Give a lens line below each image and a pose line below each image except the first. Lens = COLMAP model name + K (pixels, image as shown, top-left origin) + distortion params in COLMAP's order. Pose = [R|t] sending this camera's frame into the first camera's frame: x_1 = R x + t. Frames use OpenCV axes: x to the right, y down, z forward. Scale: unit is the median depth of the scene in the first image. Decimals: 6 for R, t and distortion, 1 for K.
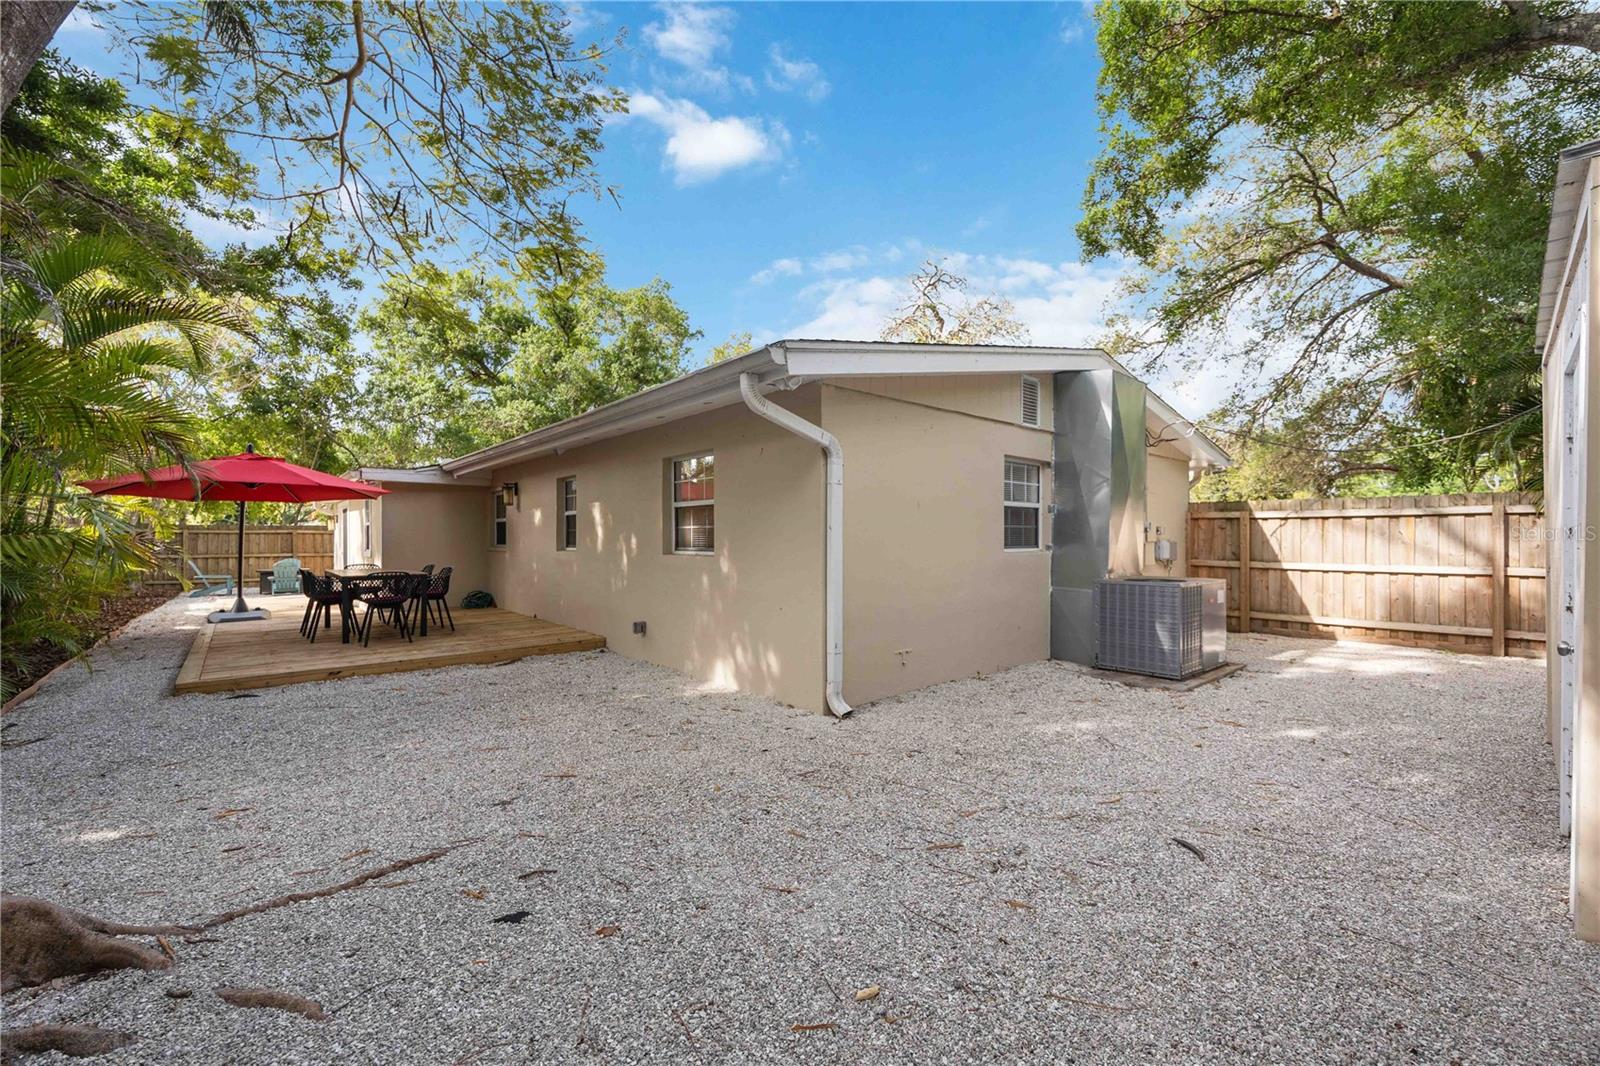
lens RADIAL K [[634.1, 0, 805.5], [0, 634.1, 536.9], [0, 0, 1]] dist [-0.002941, -0.000400]
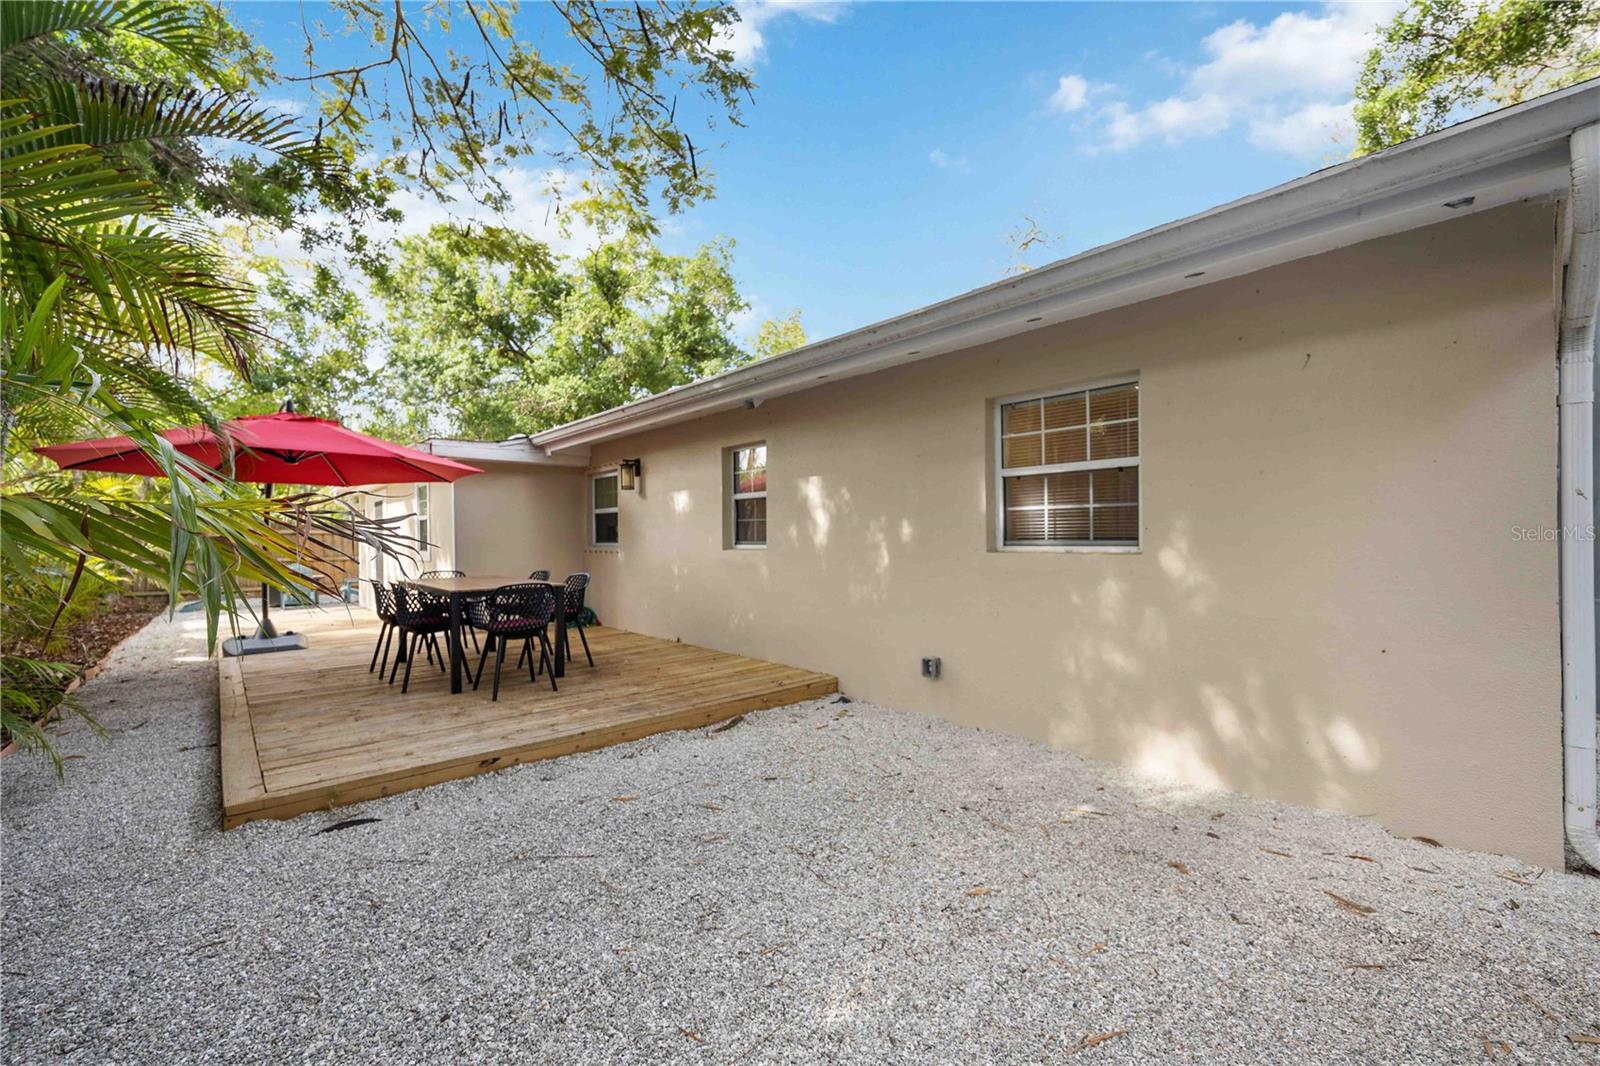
lens RADIAL K [[648.5, 0, 803.7], [0, 648.5, 537.7], [0, 0, 1]] dist [0.000287, -0.000278]
pose [[0.999913, -0.009599, 0.009084, -0.232583], [0.009578, 0.999951, 0.002359, 0.005948], [-0.009106, -0.002271, 0.999956, 0.205026]]
